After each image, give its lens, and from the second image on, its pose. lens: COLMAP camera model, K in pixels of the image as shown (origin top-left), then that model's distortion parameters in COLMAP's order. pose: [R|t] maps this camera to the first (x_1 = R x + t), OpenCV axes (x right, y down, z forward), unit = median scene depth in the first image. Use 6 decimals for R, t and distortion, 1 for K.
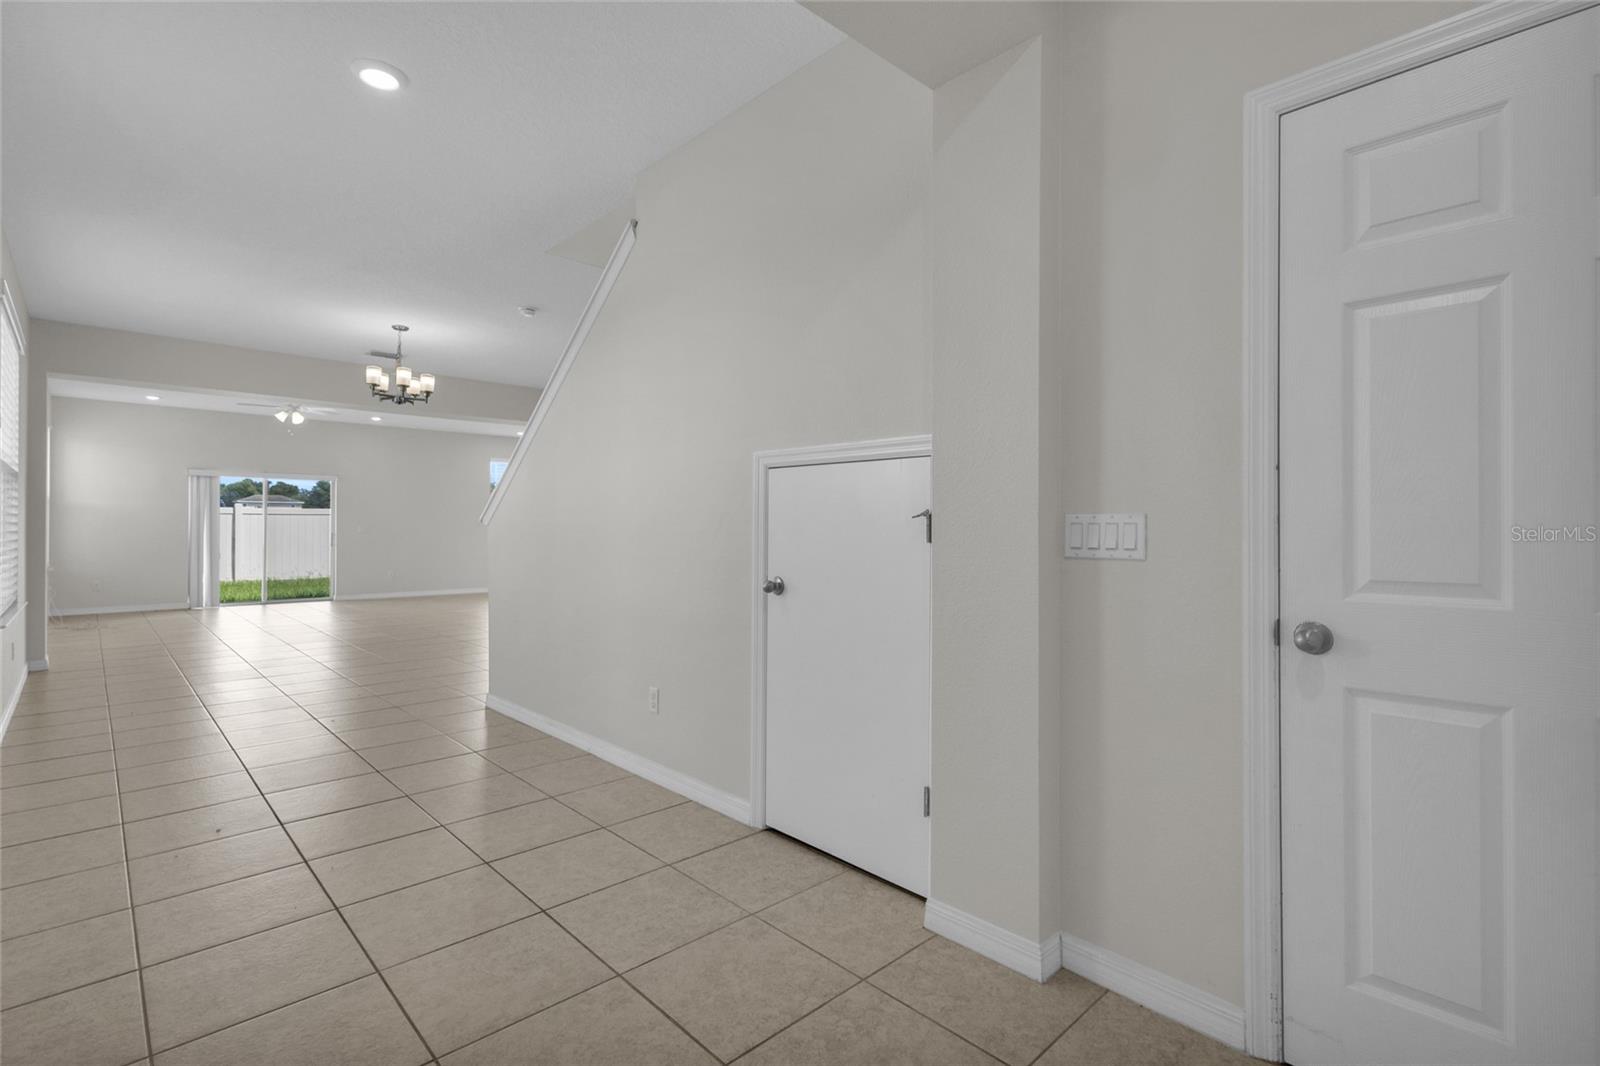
lens RADIAL K [[741.7, 0, 801.2], [0, 741.7, 527.8], [0, 0, 1]] dist [0.009100, -0.001909]
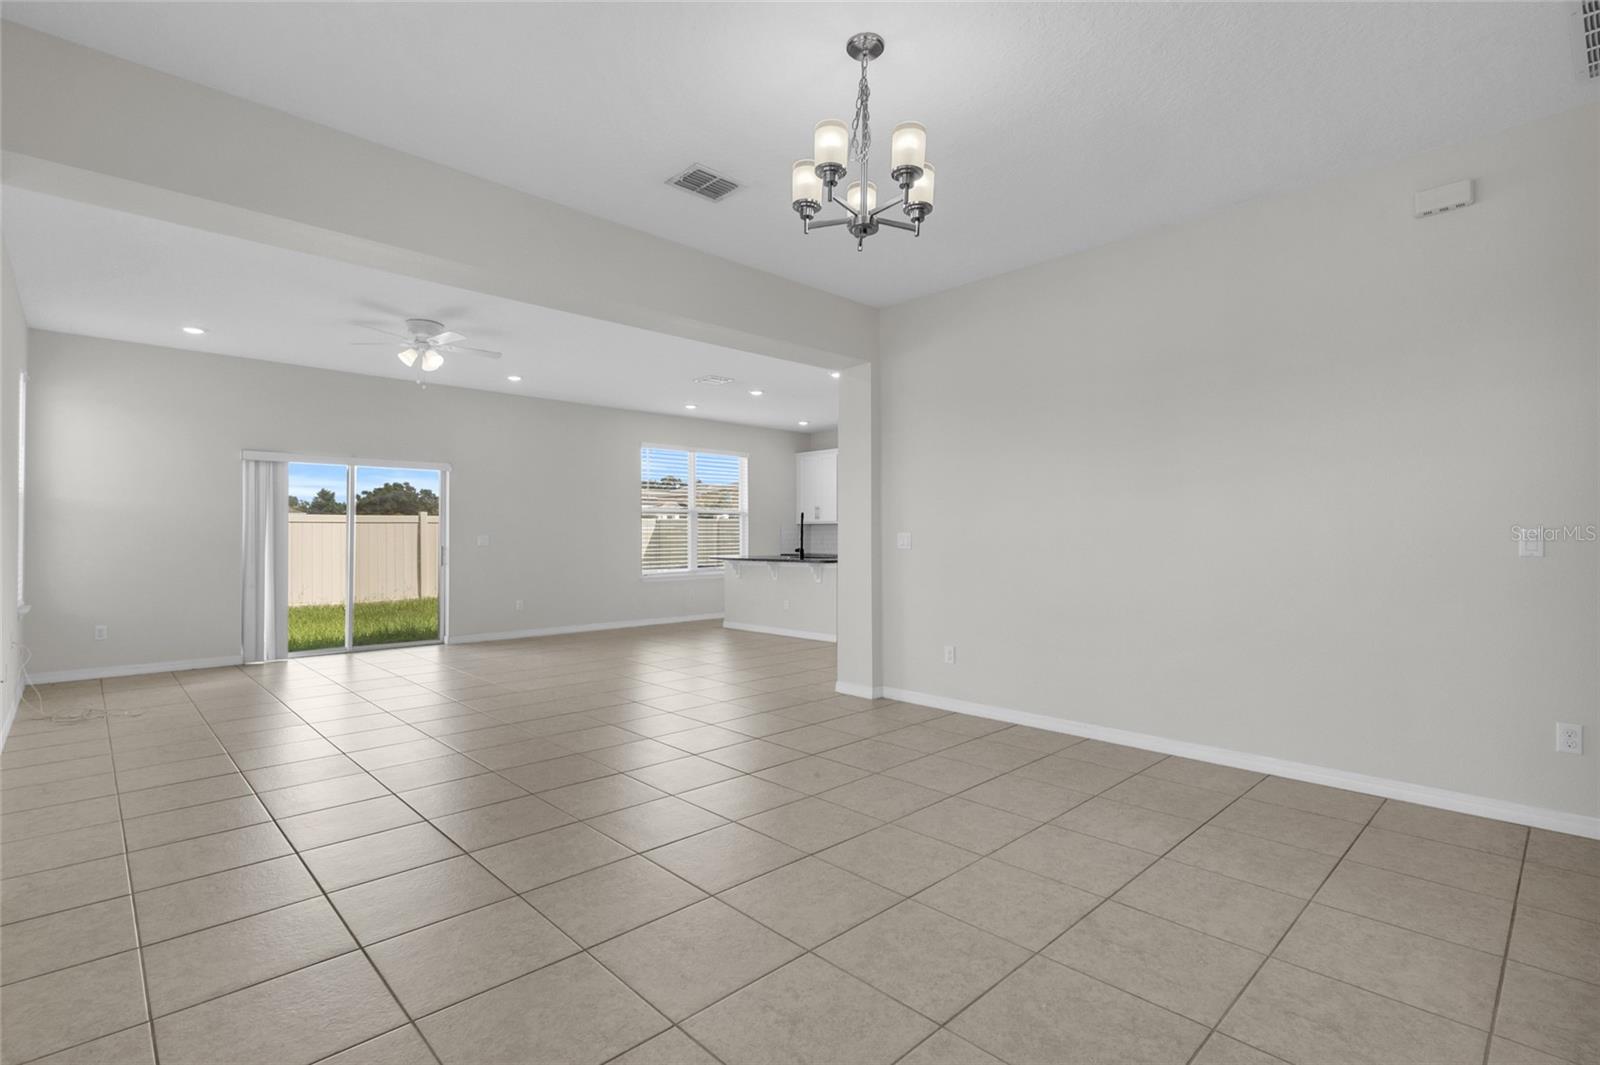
lens RADIAL K [[741.7, 0, 810.9], [0, 741.7, 537.0], [0, 0, 1]] dist [0.009100, -0.001909]
pose [[0.999943, -0.008198, 0.006849, -0.303792], [0.008169, 0.999958, 0.004201, -0.002197], [-0.006883, -0.004145, 0.999968, 0.318722]]
